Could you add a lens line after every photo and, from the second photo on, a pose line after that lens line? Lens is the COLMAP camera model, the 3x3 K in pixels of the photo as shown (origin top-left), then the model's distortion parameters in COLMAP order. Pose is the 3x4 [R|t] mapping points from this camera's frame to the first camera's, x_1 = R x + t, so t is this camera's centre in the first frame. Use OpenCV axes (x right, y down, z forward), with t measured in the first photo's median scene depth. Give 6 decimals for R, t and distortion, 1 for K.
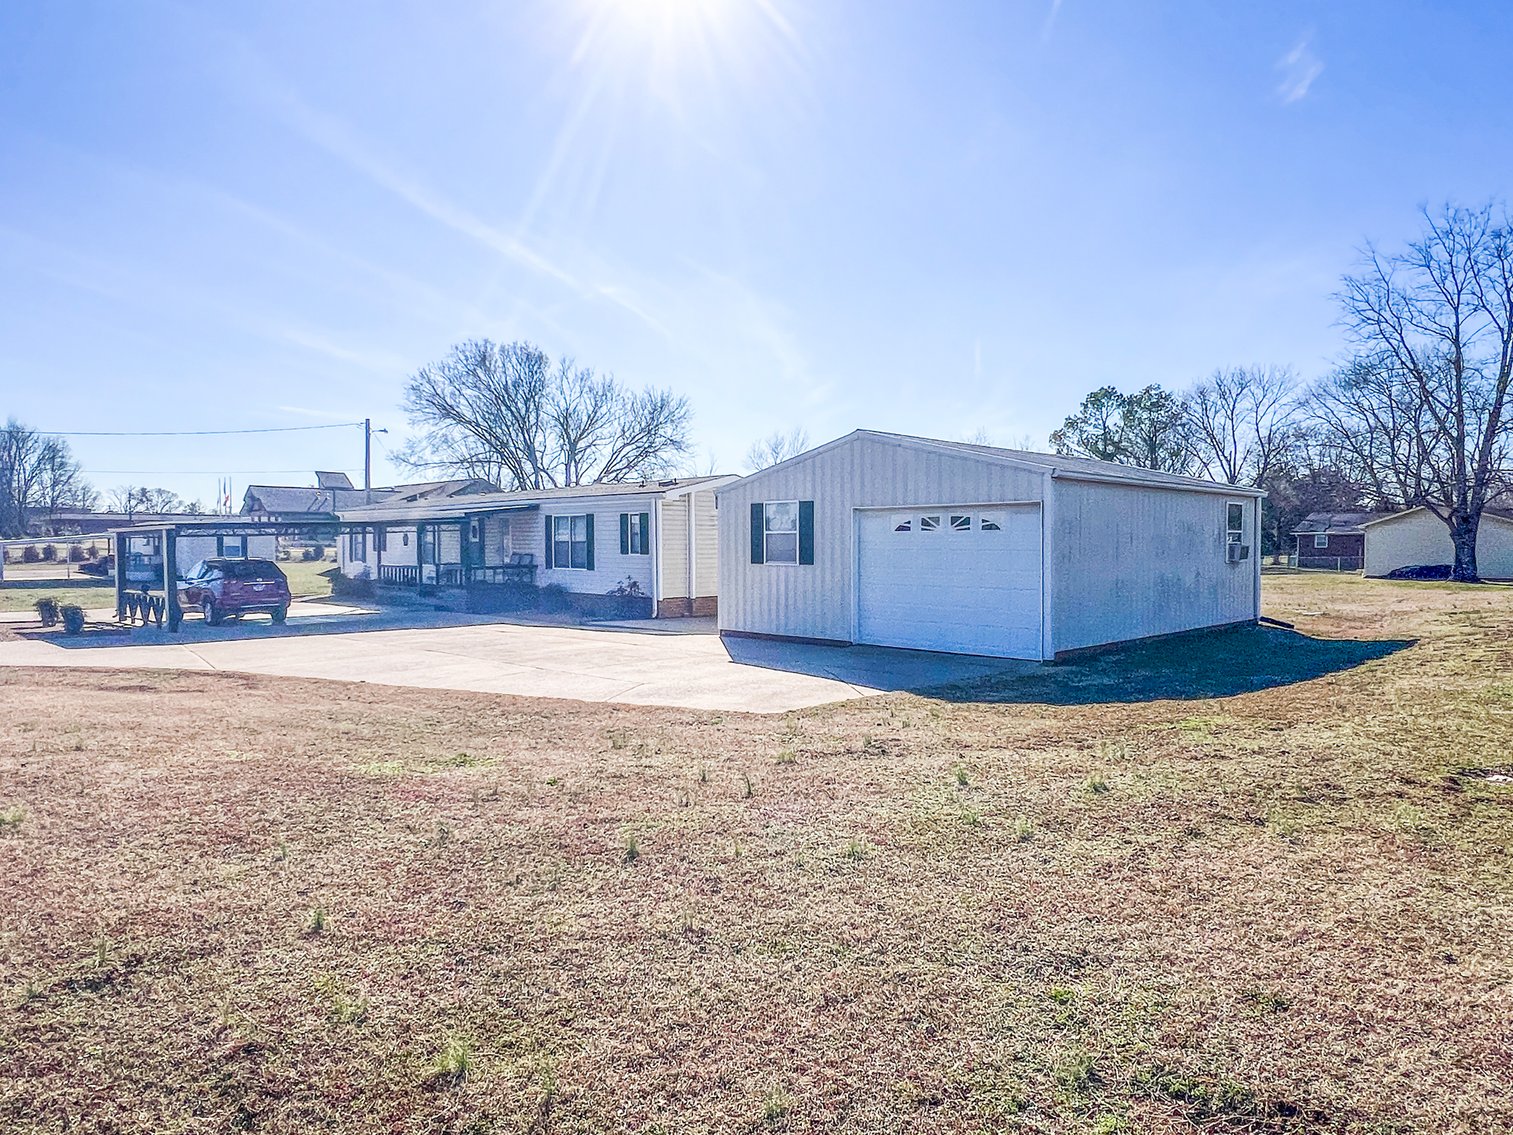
lens RADIAL K [[919.3, 0, 753.7], [0, 919.3, 591.5], [0, 0, 1]] dist [-0.048020, 0.071846]
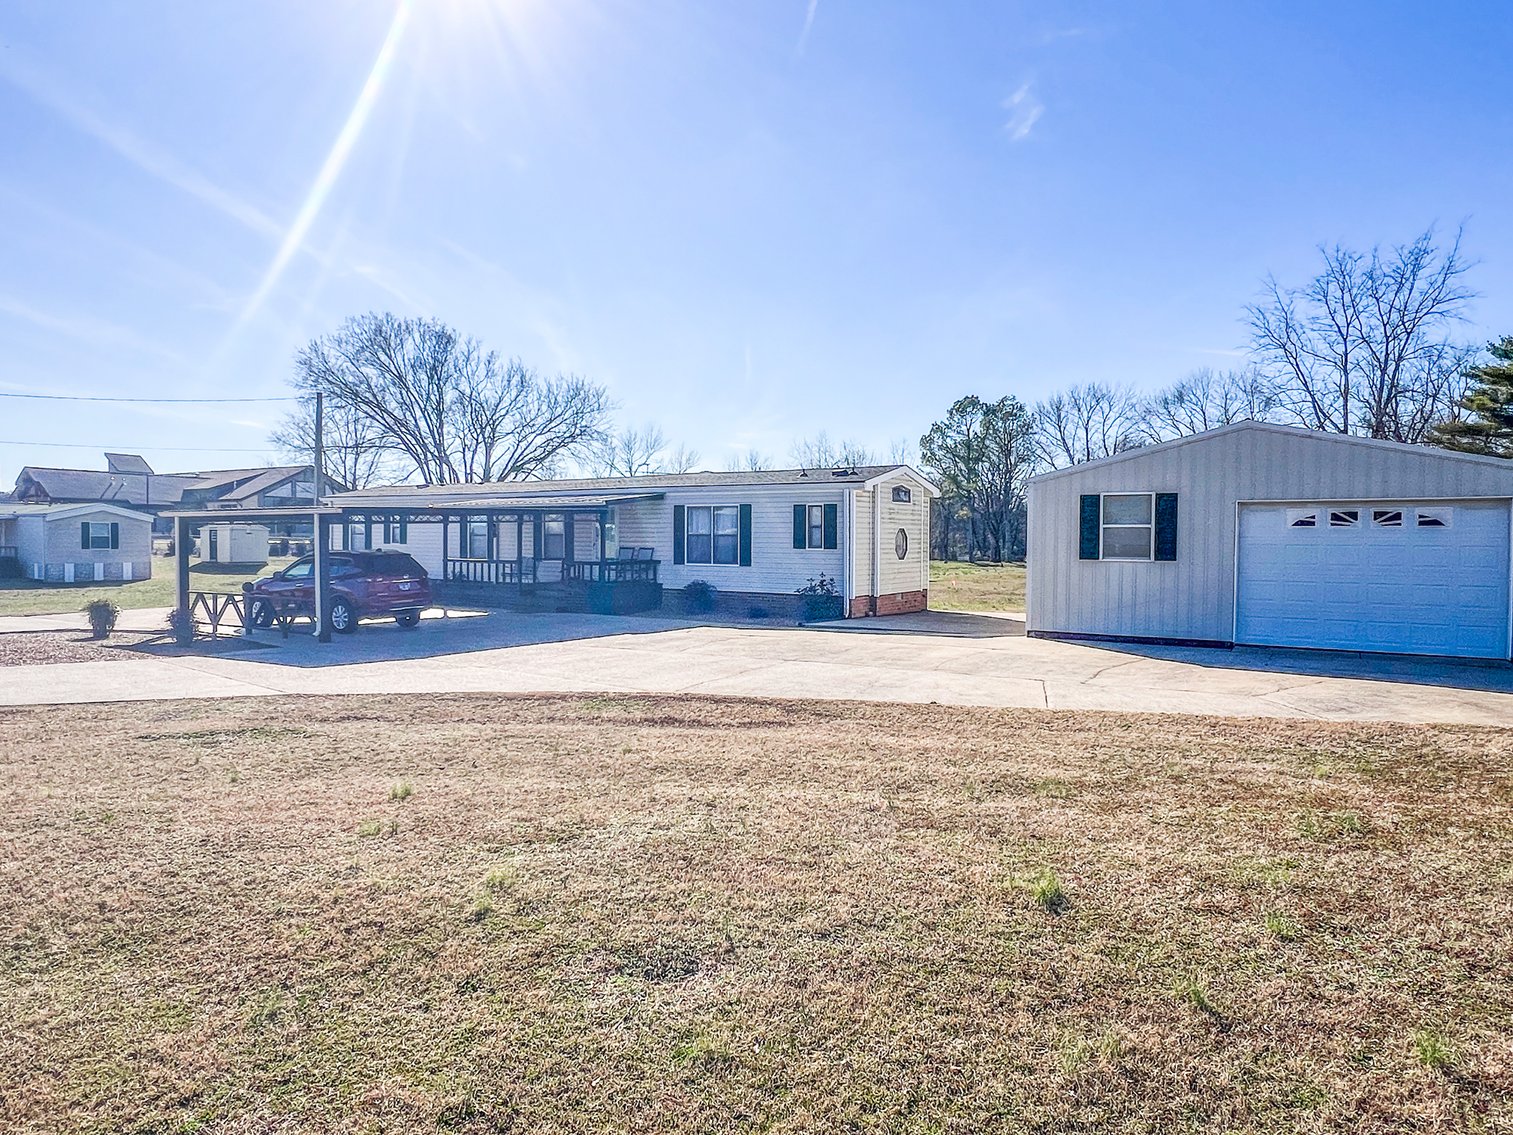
lens RADIAL K [[919.3, 0, 753.7], [0, 919.3, 591.5], [0, 0, 1]] dist [-0.048020, 0.071846]
pose [[0.977359, -0.001258, 0.211584, -0.348792], [0.001112, 0.999999, 0.000809, 0.000894], [-0.211585, -0.000555, 0.977359, 0.105505]]
